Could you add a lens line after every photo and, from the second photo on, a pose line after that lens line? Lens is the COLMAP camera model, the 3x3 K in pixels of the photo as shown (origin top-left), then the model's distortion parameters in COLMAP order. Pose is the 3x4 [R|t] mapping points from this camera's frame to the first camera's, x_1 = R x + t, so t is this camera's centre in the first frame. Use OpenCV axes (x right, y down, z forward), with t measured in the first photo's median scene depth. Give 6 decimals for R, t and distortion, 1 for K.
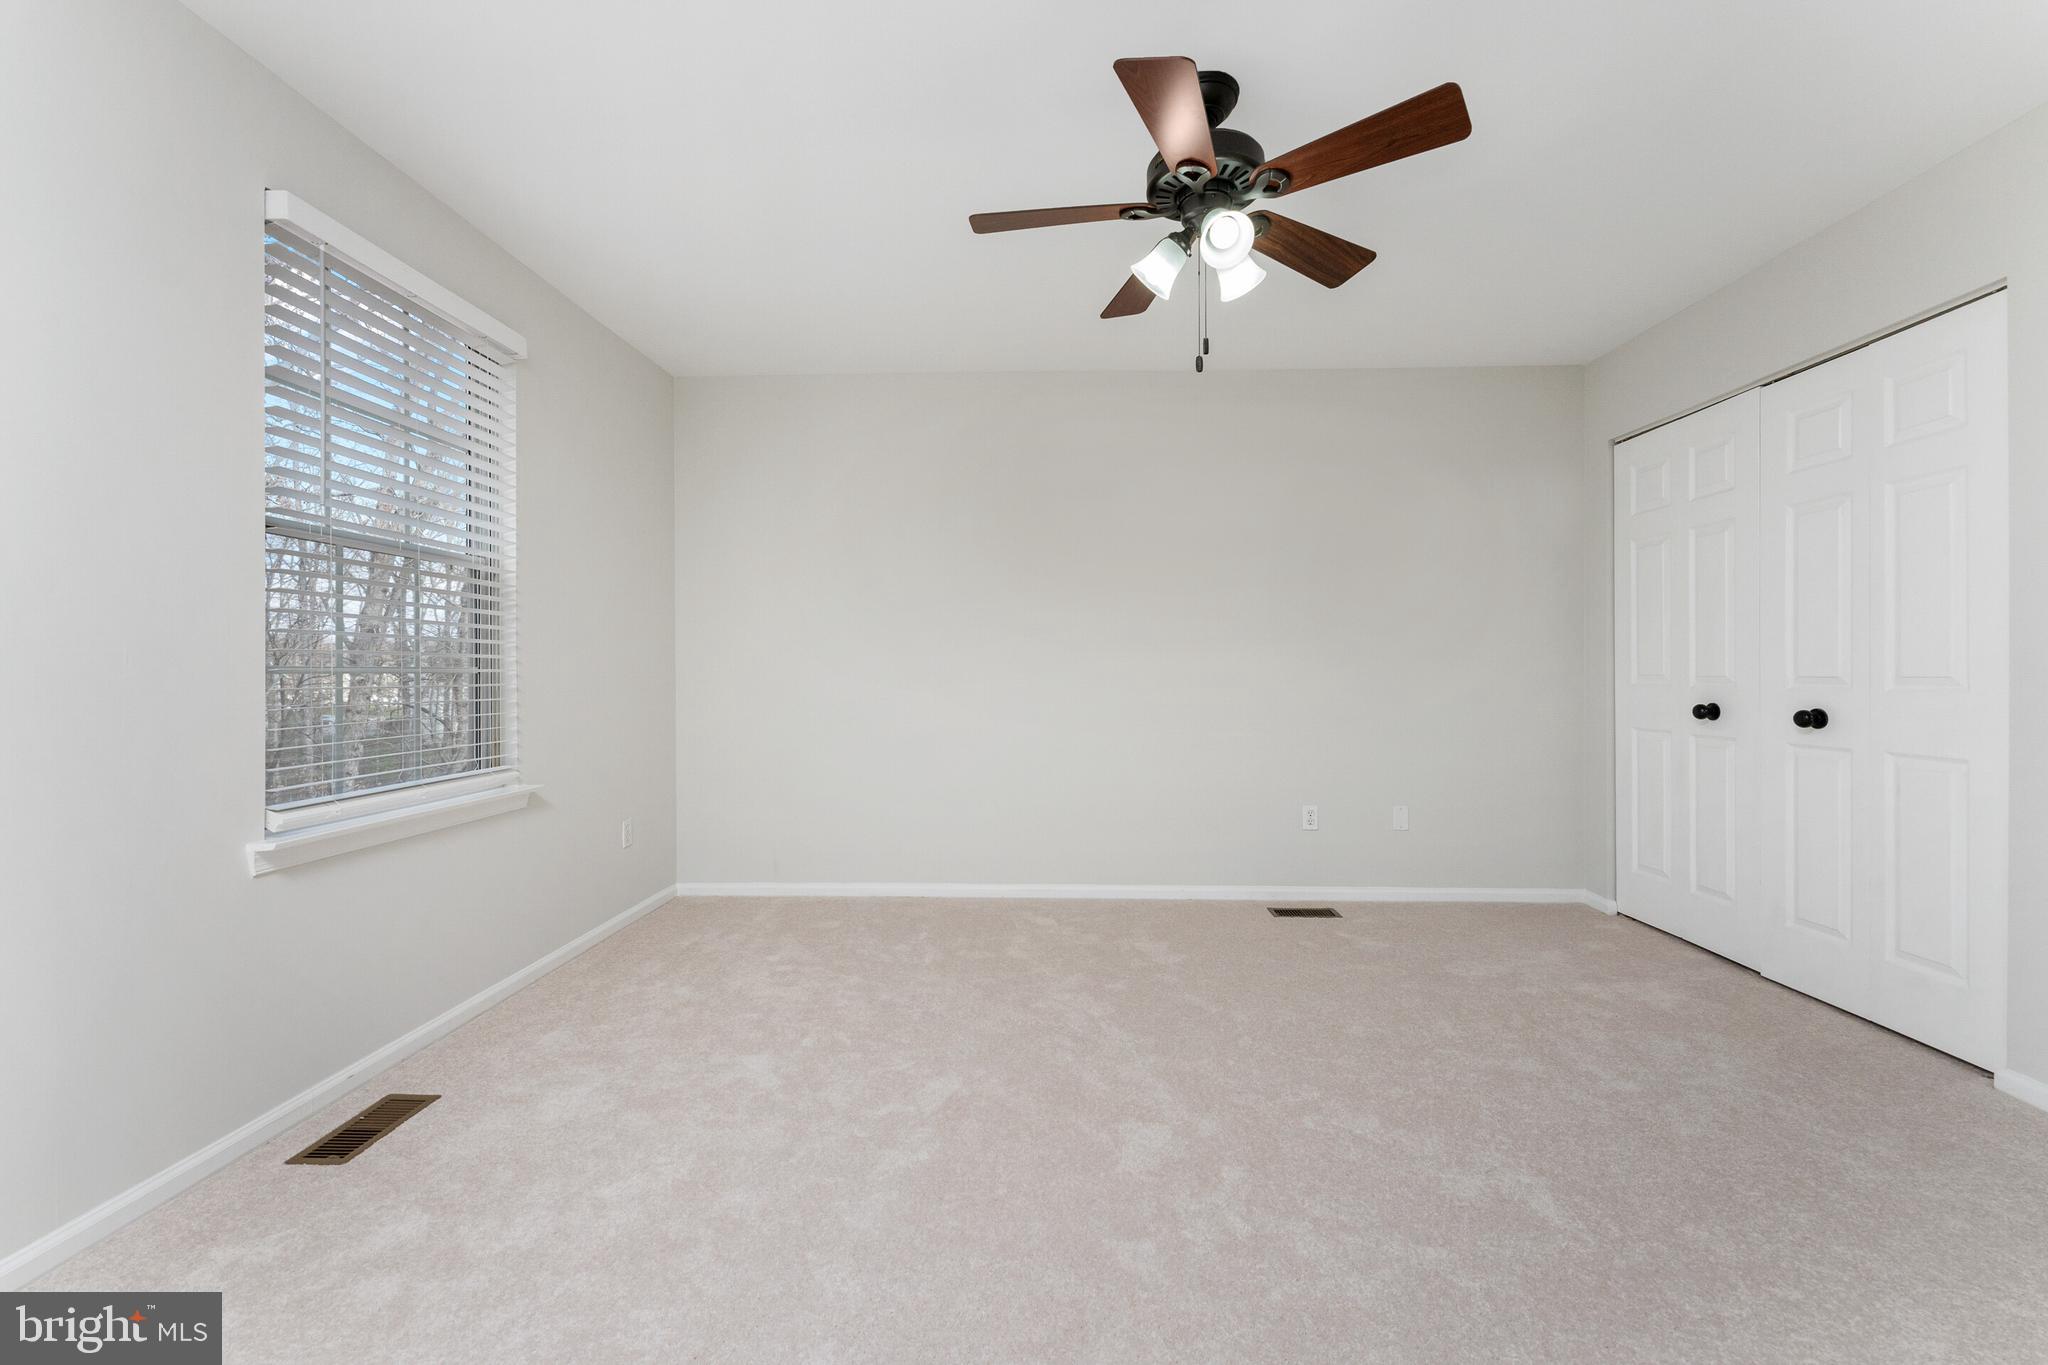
lens RADIAL K [[855.1, 0, 1022.7], [0, 855.1, 683.4], [0, 0, 1]] dist [0.001939, -0.000038]
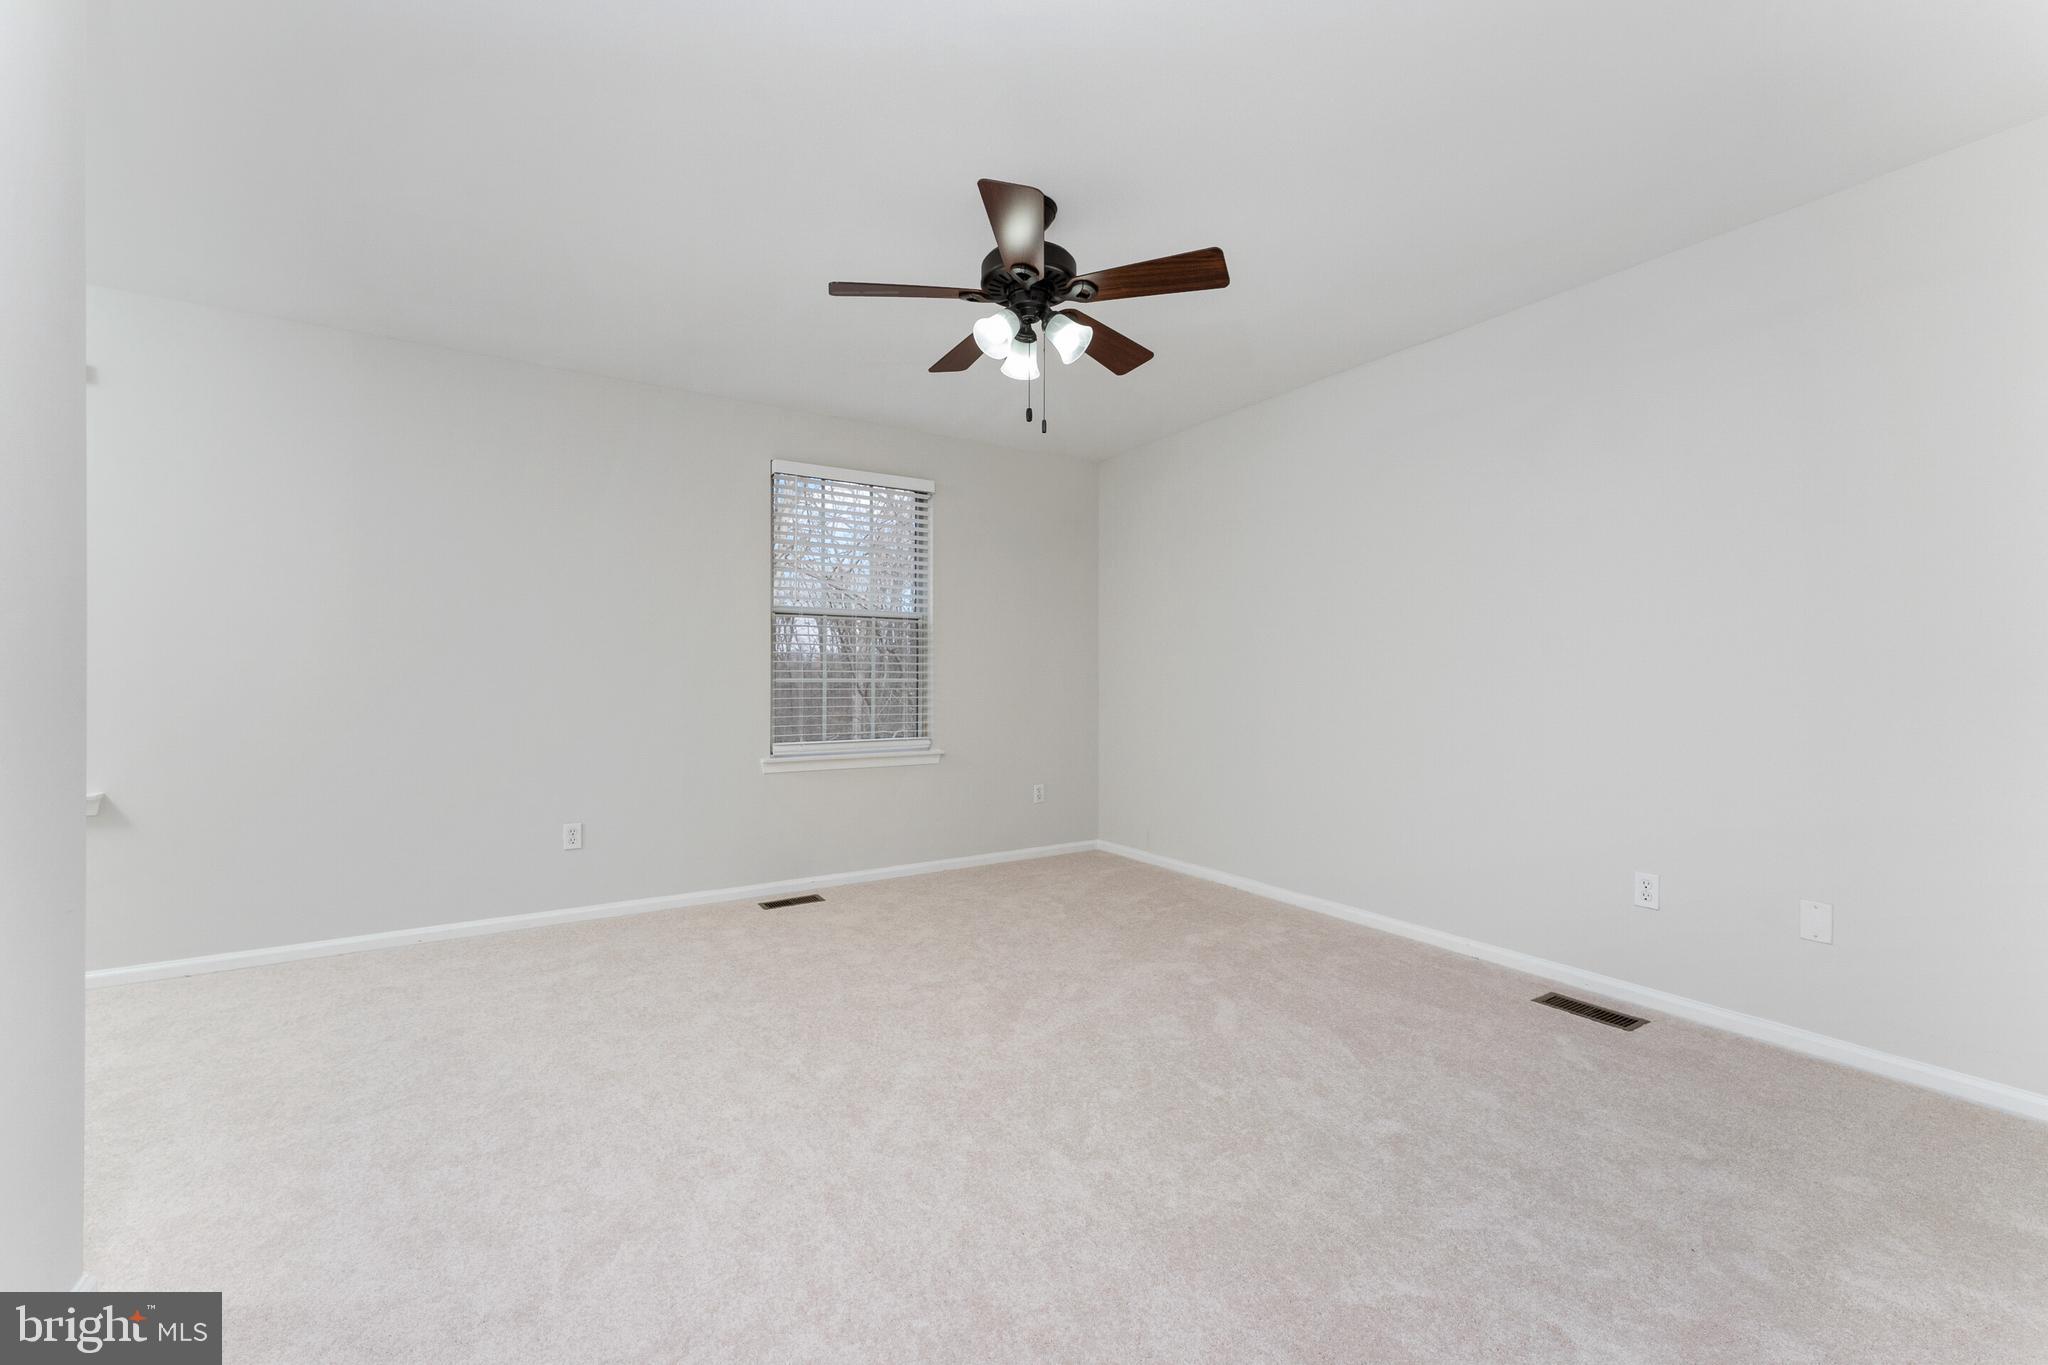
lens RADIAL K [[855.1, 0, 1026.0], [0, 855.1, 677.3], [0, 0, 1]] dist [0.001939, -0.000038]
pose [[0.542618, 0.000015, -0.839980, 0.743559], [-0.015100, 0.999839, -0.009737, -0.005637], [0.839844, 0.017968, 0.542530, 0.204394]]
